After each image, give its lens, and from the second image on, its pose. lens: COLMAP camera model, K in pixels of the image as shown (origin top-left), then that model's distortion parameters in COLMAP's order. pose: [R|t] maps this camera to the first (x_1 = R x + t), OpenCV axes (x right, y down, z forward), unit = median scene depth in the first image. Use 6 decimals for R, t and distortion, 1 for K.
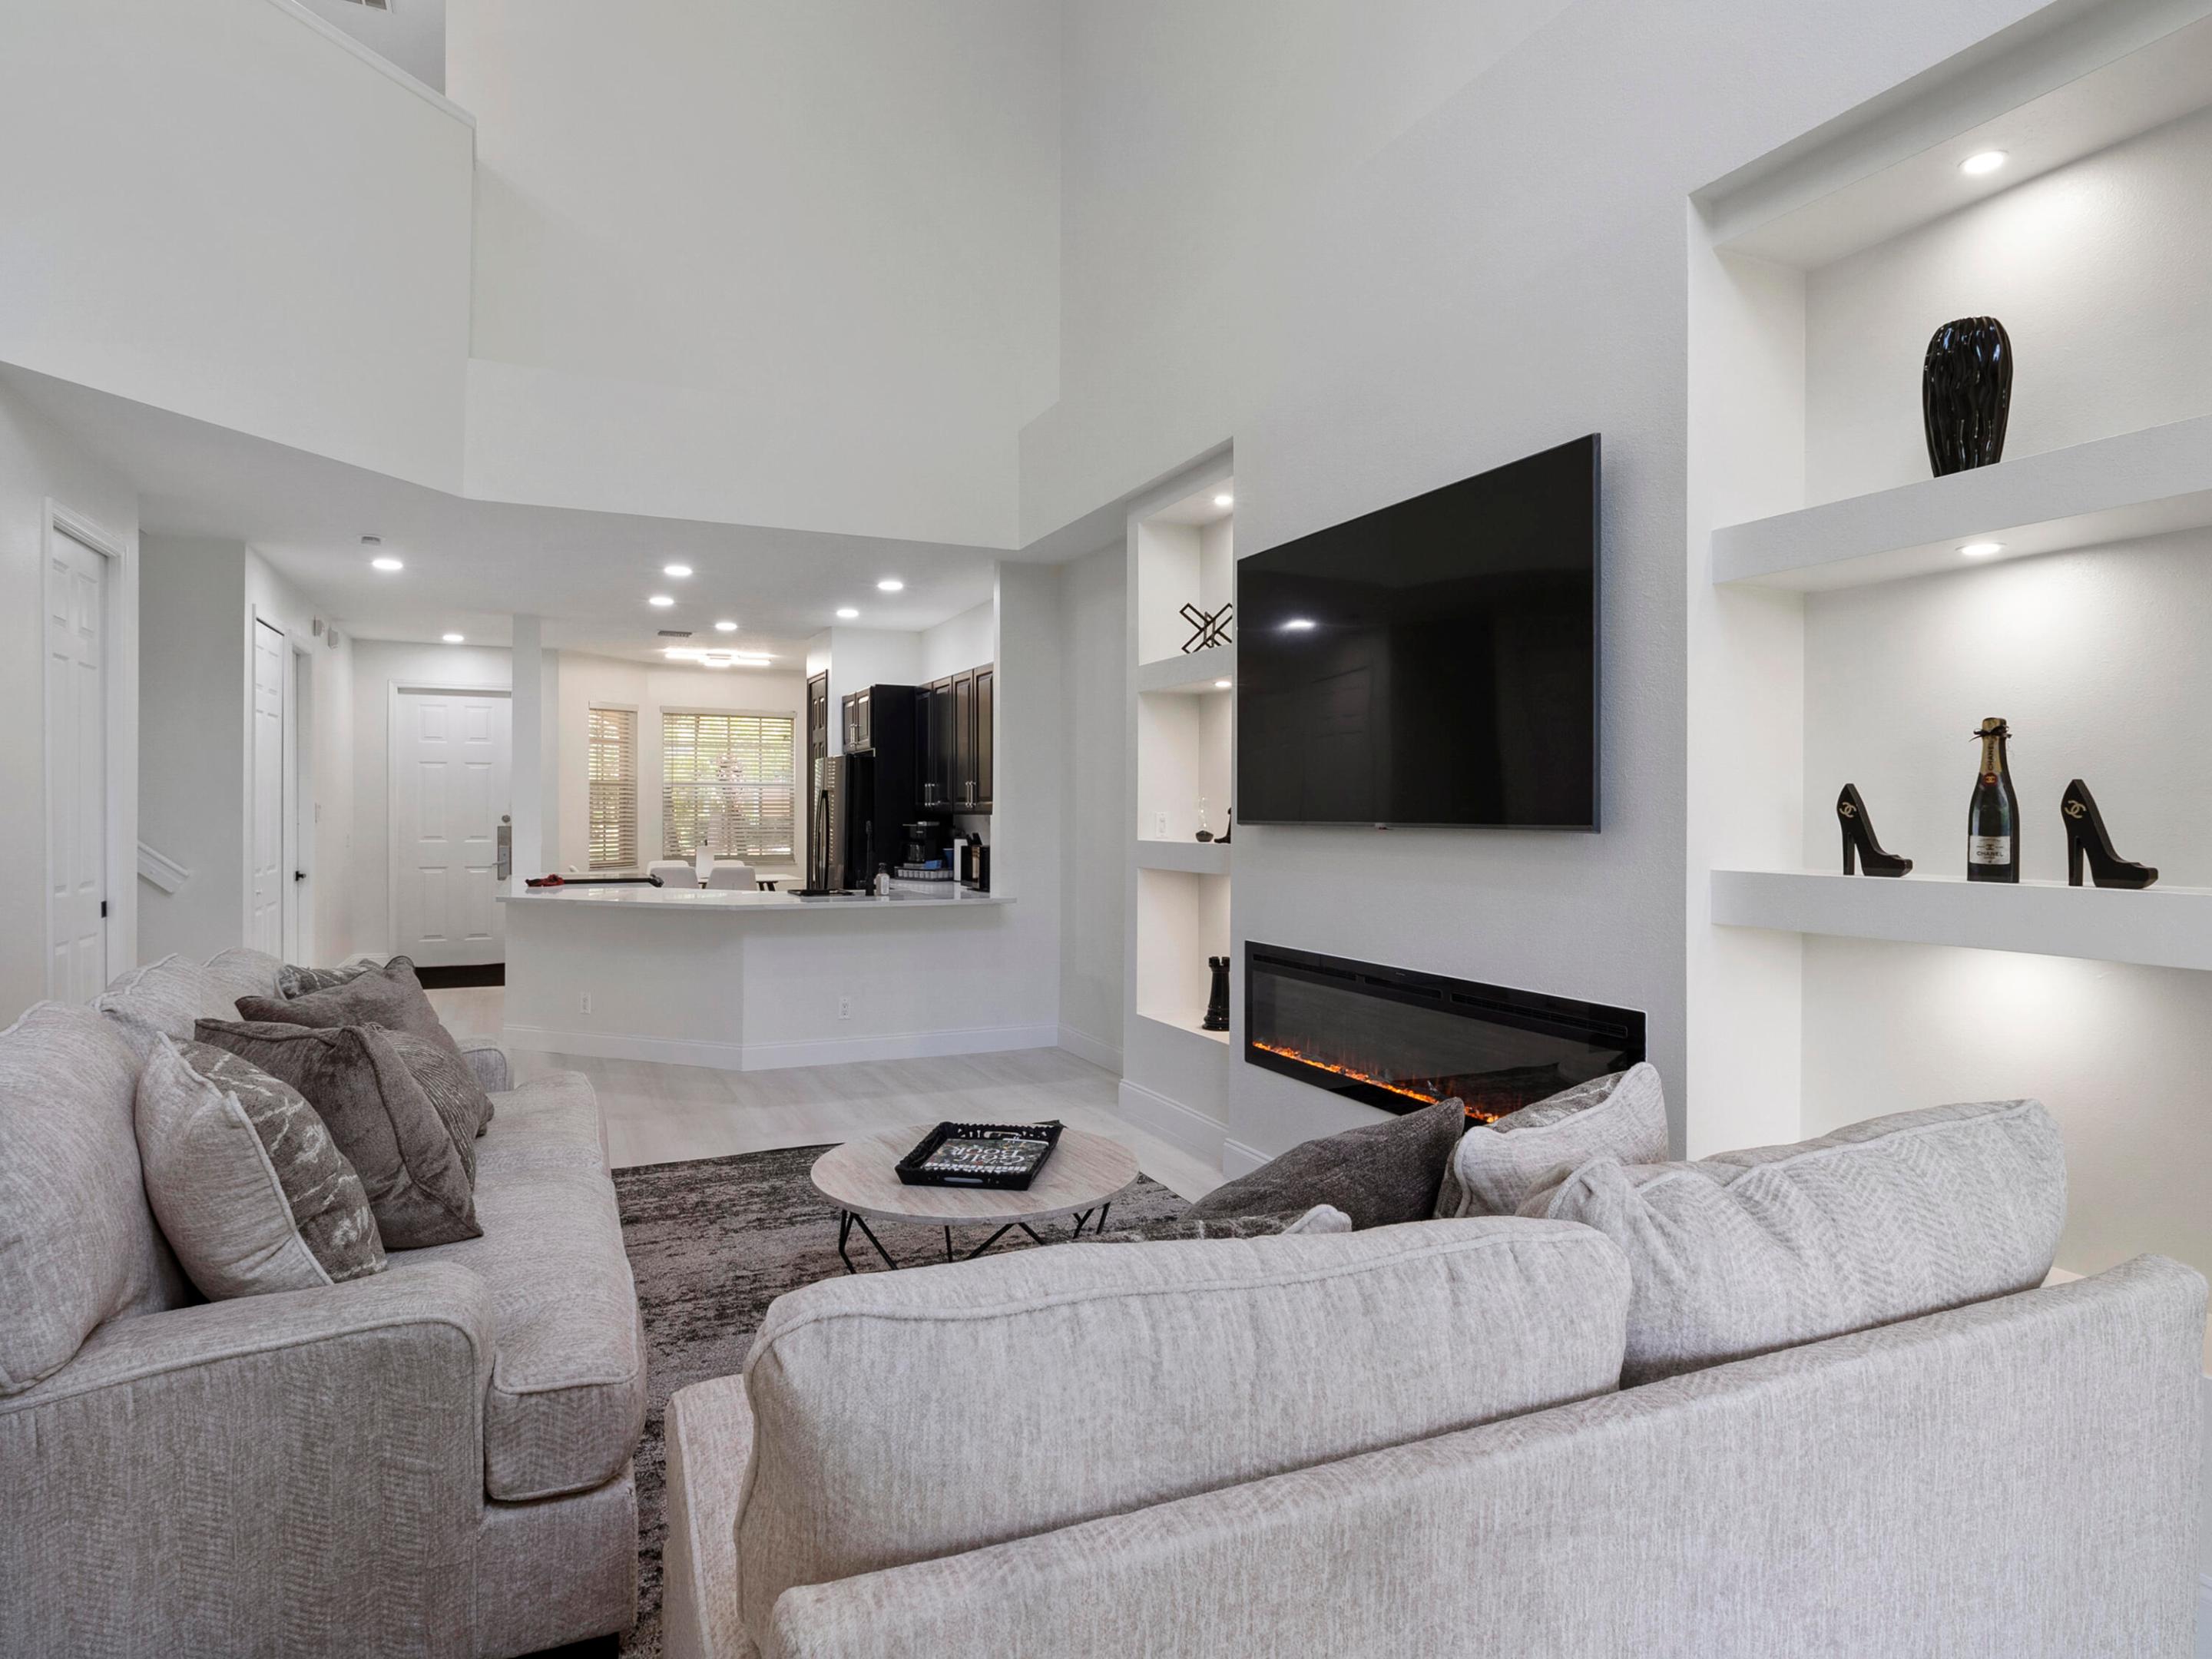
lens RADIAL K [[1242.9, 0, 1094.5], [0, 1242.9, 834.3], [0, 0, 1]] dist [-0.021315, 0.006438]
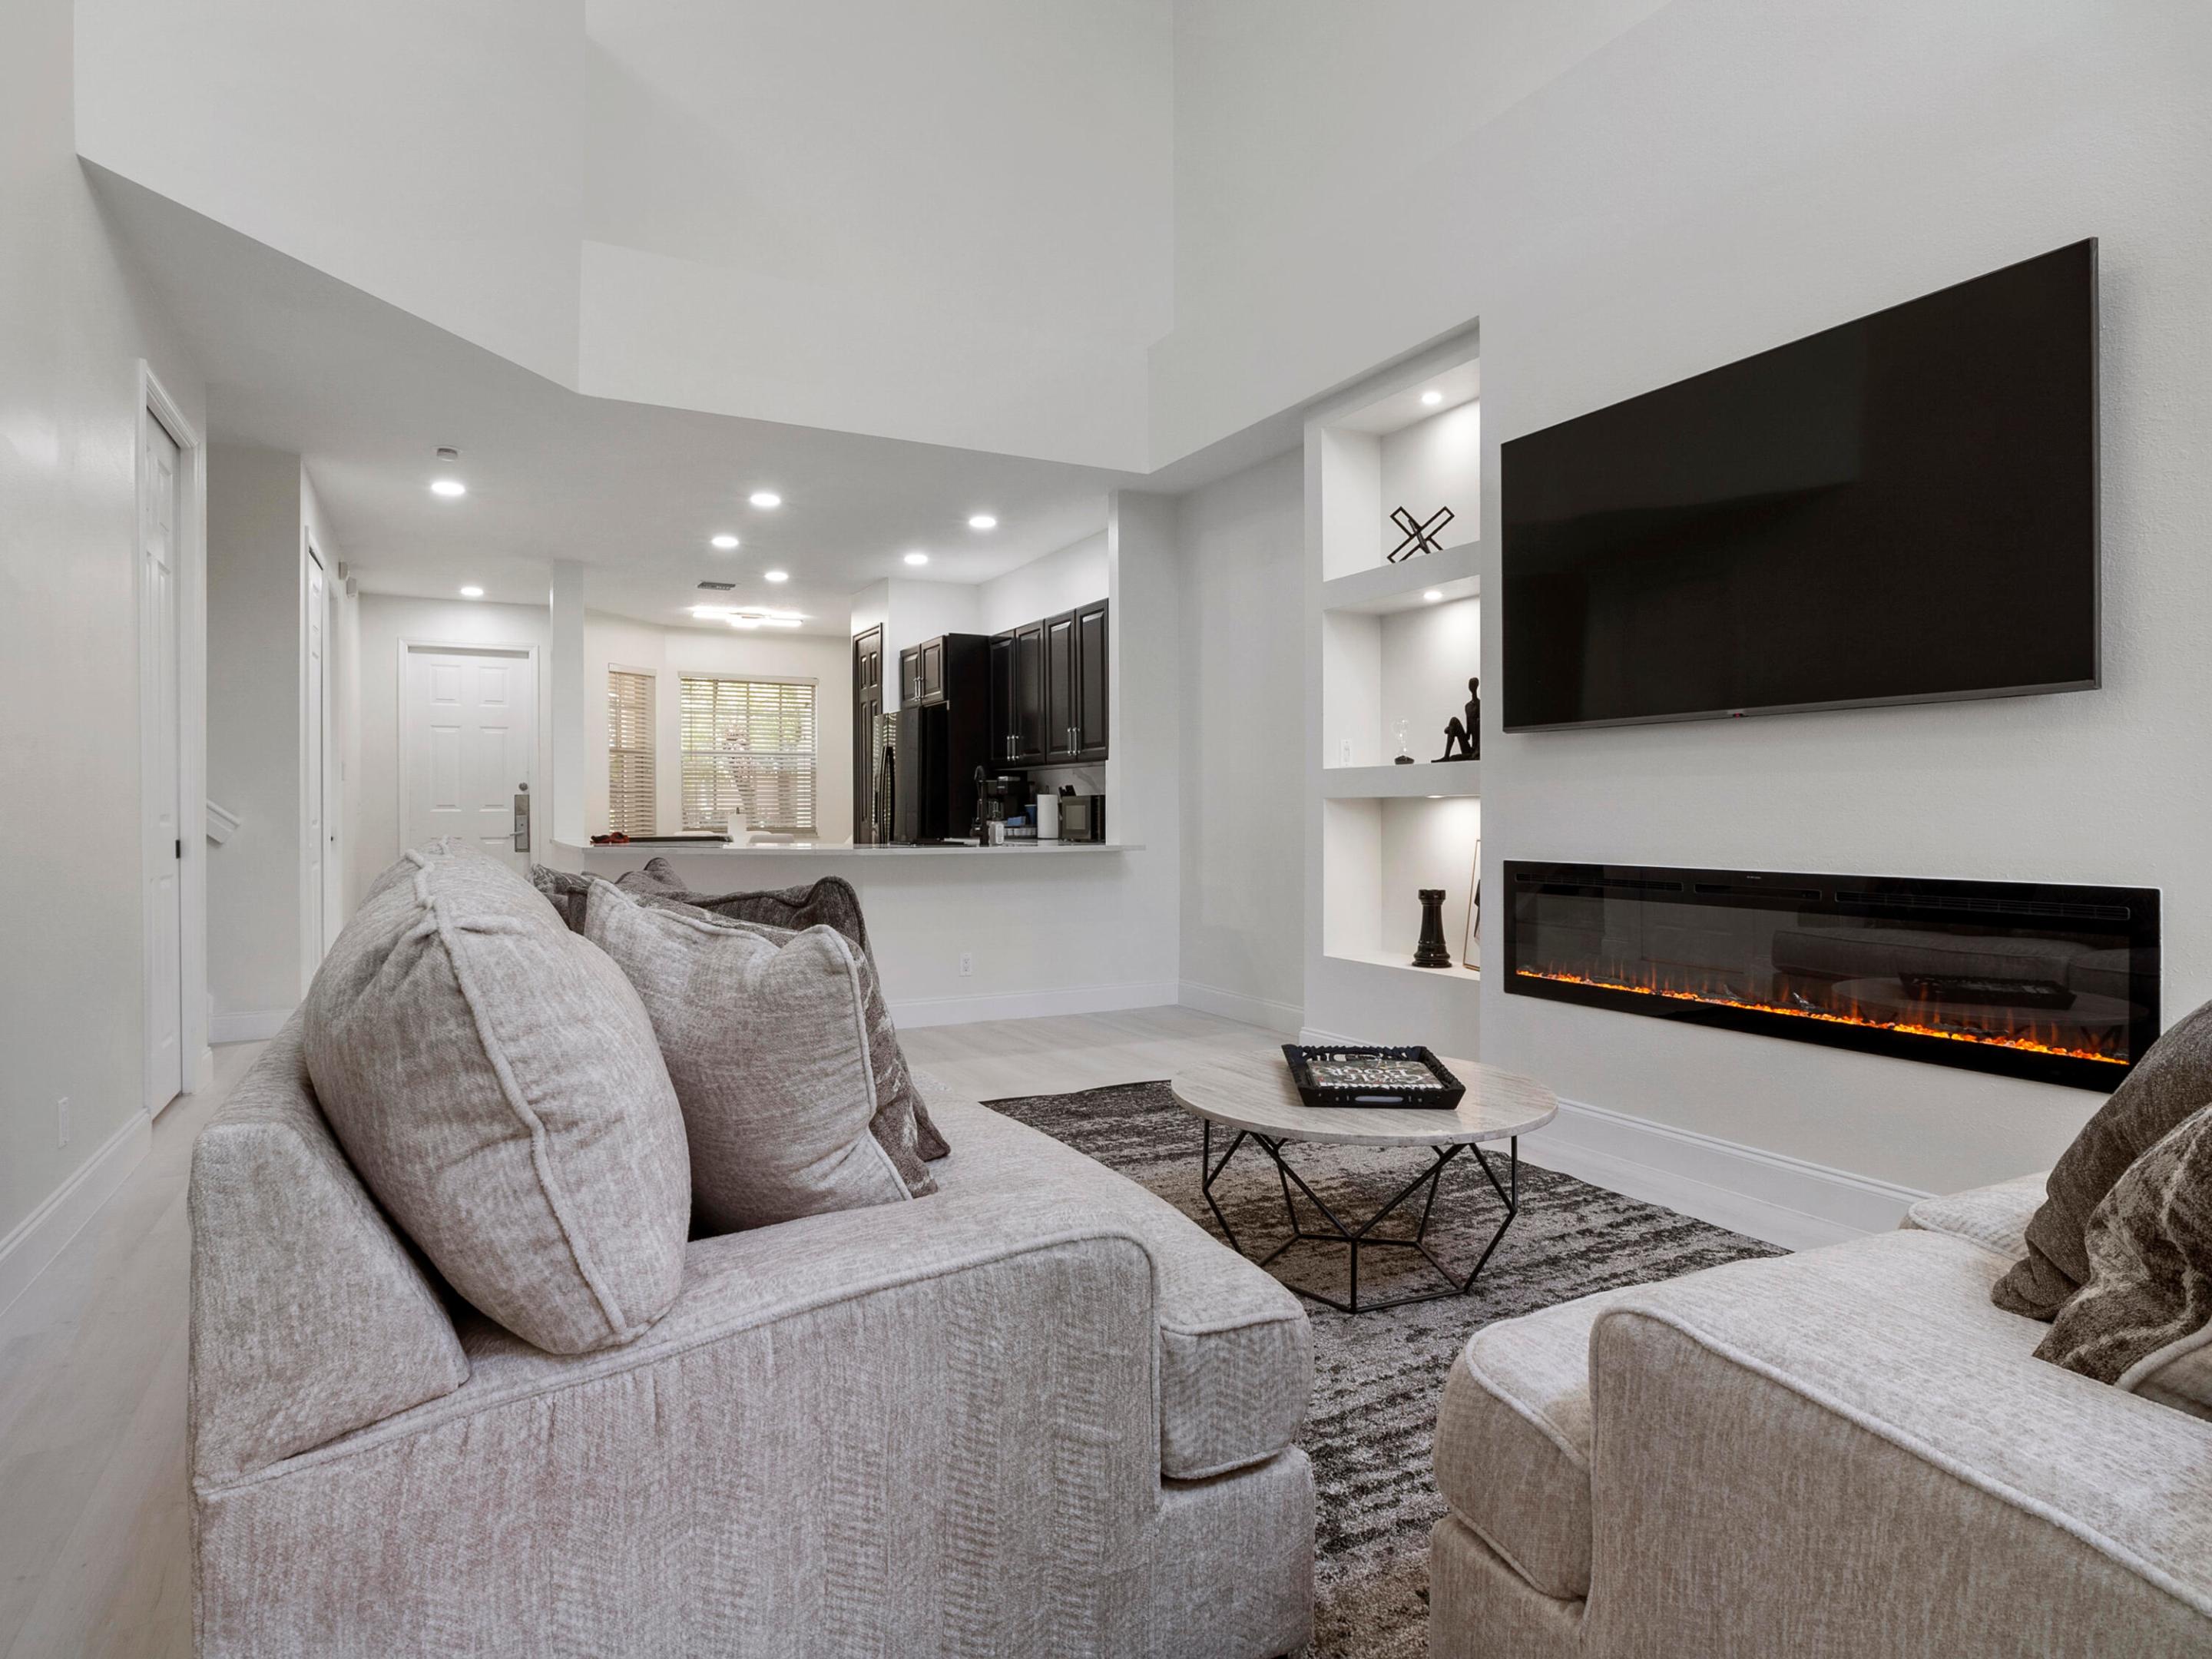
lens RADIAL K [[1242.9, 0, 1113.2], [0, 1242.9, 818.4], [0, 0, 1]] dist [-0.021315, 0.006438]
pose [[0.998462, -0.008300, 0.054807, -0.245496], [0.008662, 0.999942, -0.006379, 0.065604], [-0.054751, 0.006843, 0.998477, 0.114229]]
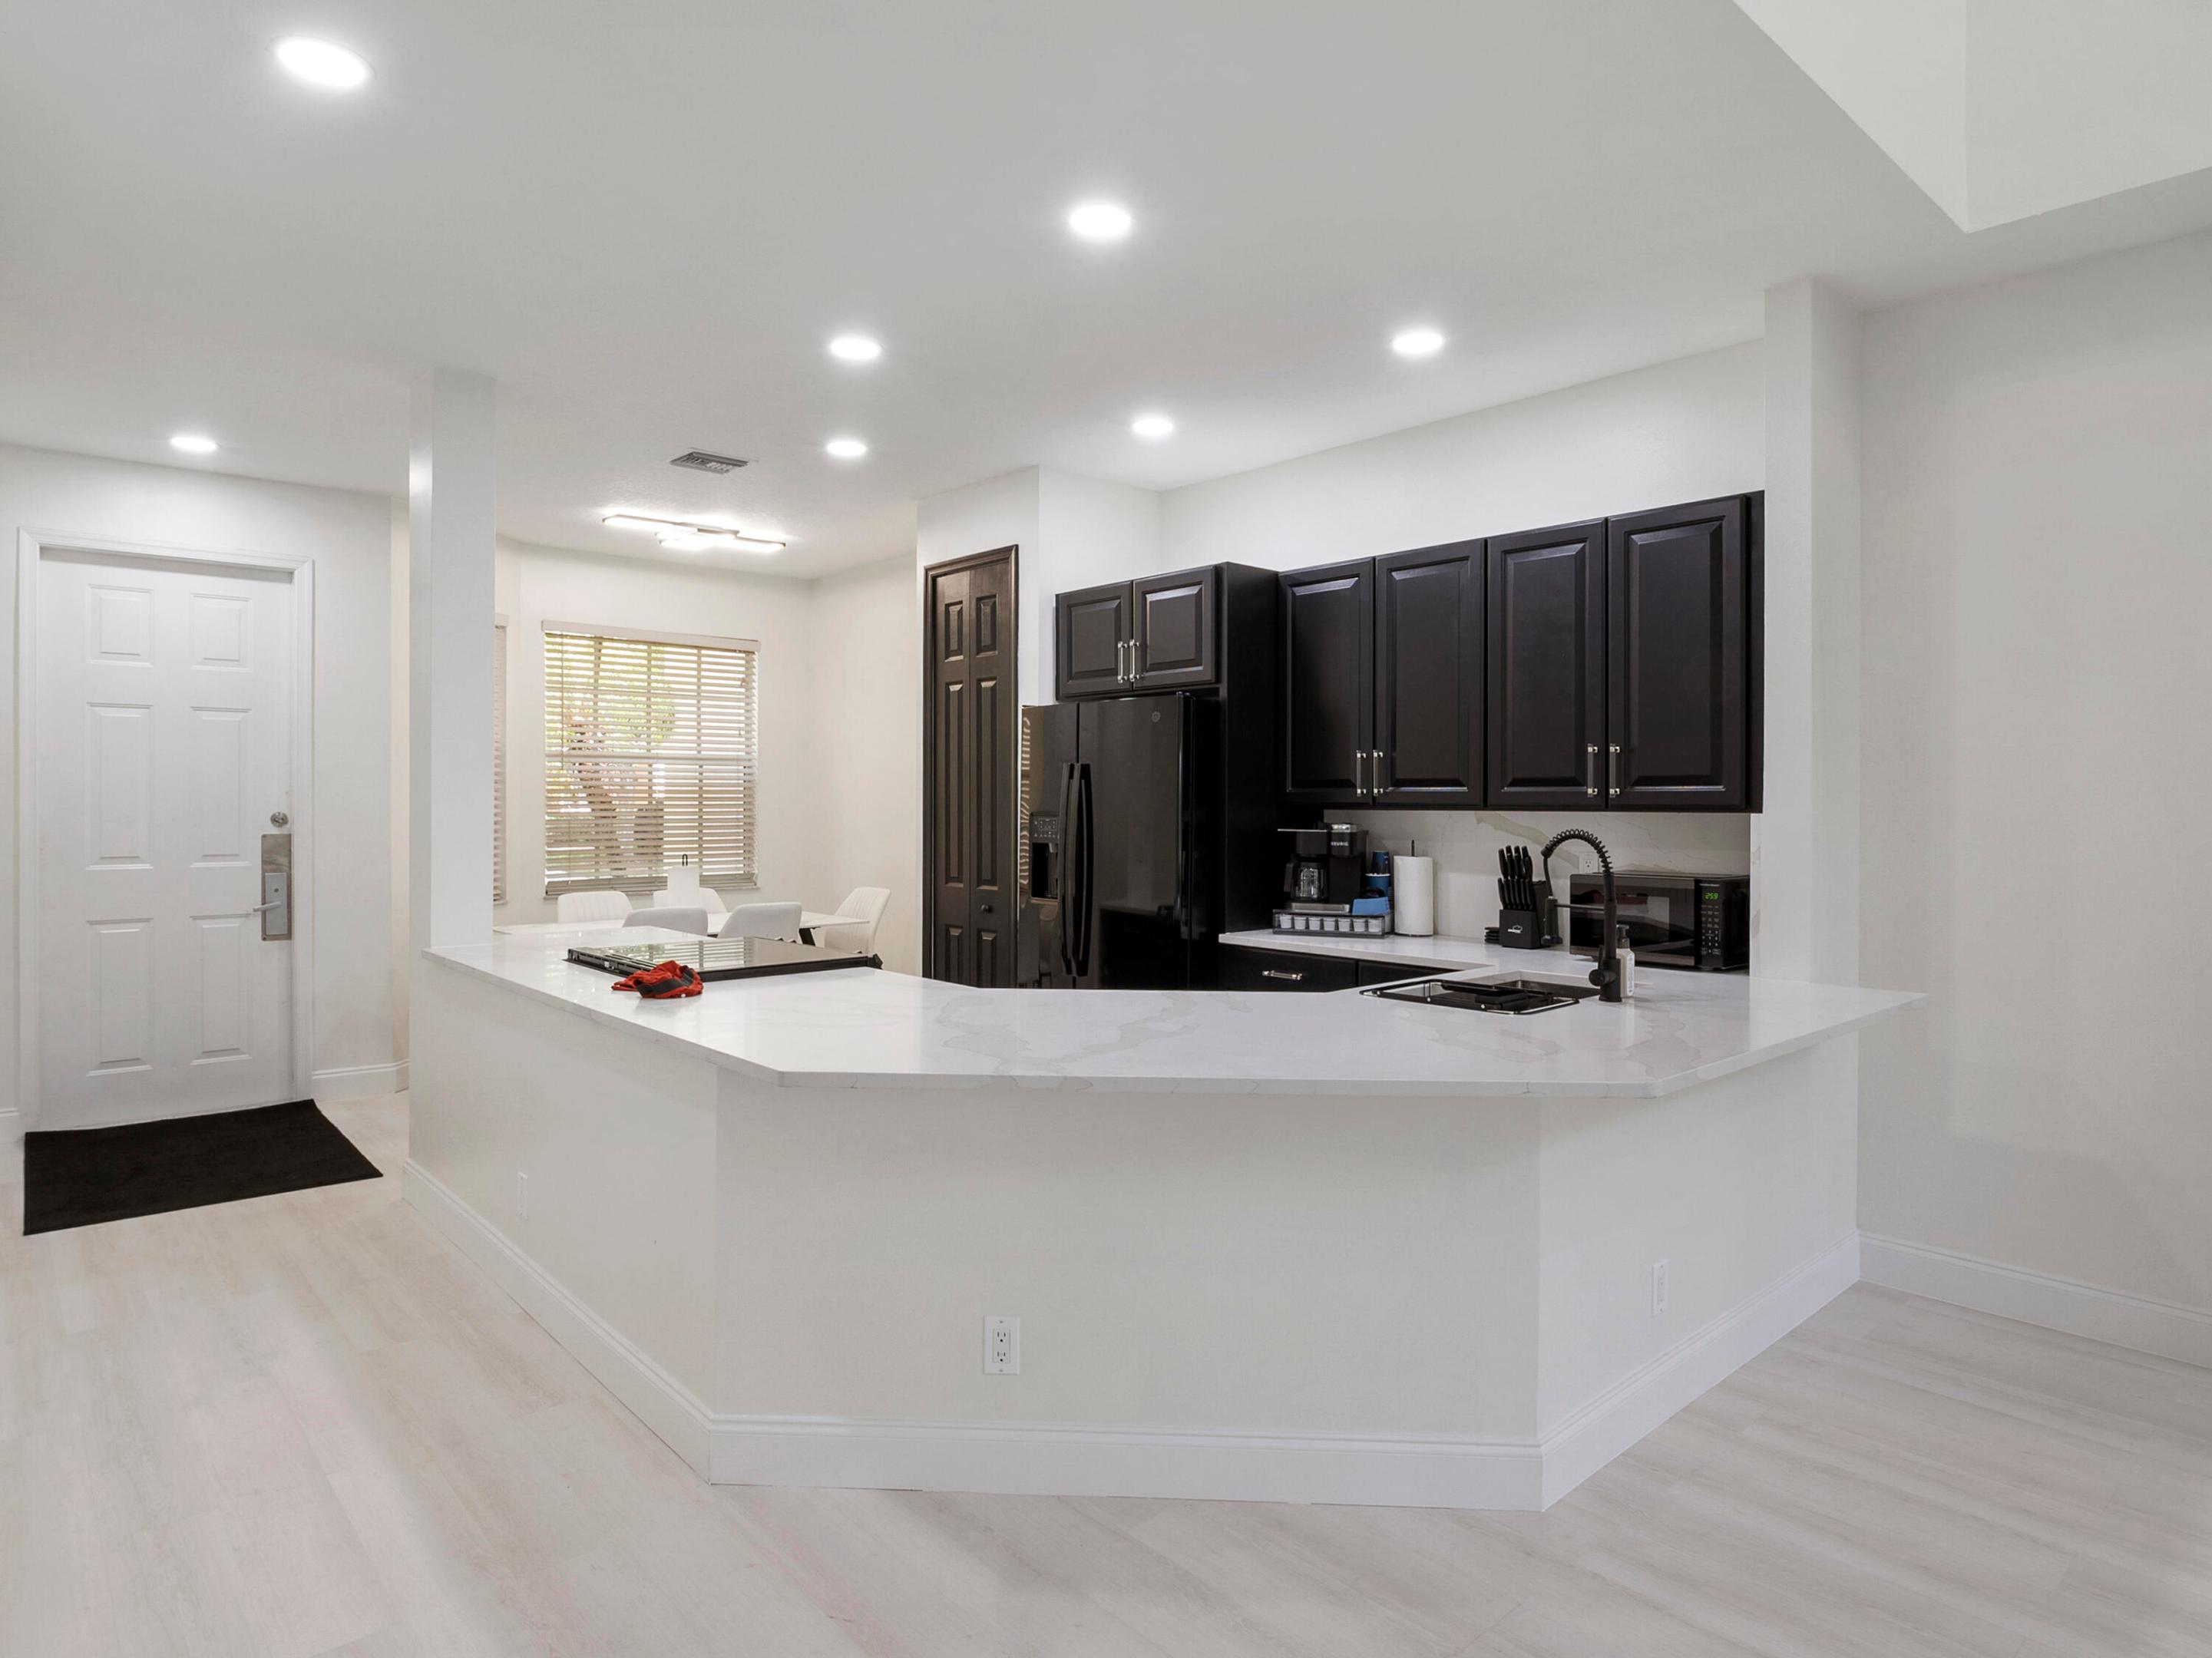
lens RADIAL K [[1242.8, 0, 1106.8], [0, 1242.8, 813.2], [0, 0, 1]] dist [-0.021315, 0.006438]
pose [[0.954941, -0.008454, 0.296677, -0.912463], [0.007913, 0.999964, 0.003025, -0.041316], [-0.296692, -0.000541, 0.954973, 1.243691]]
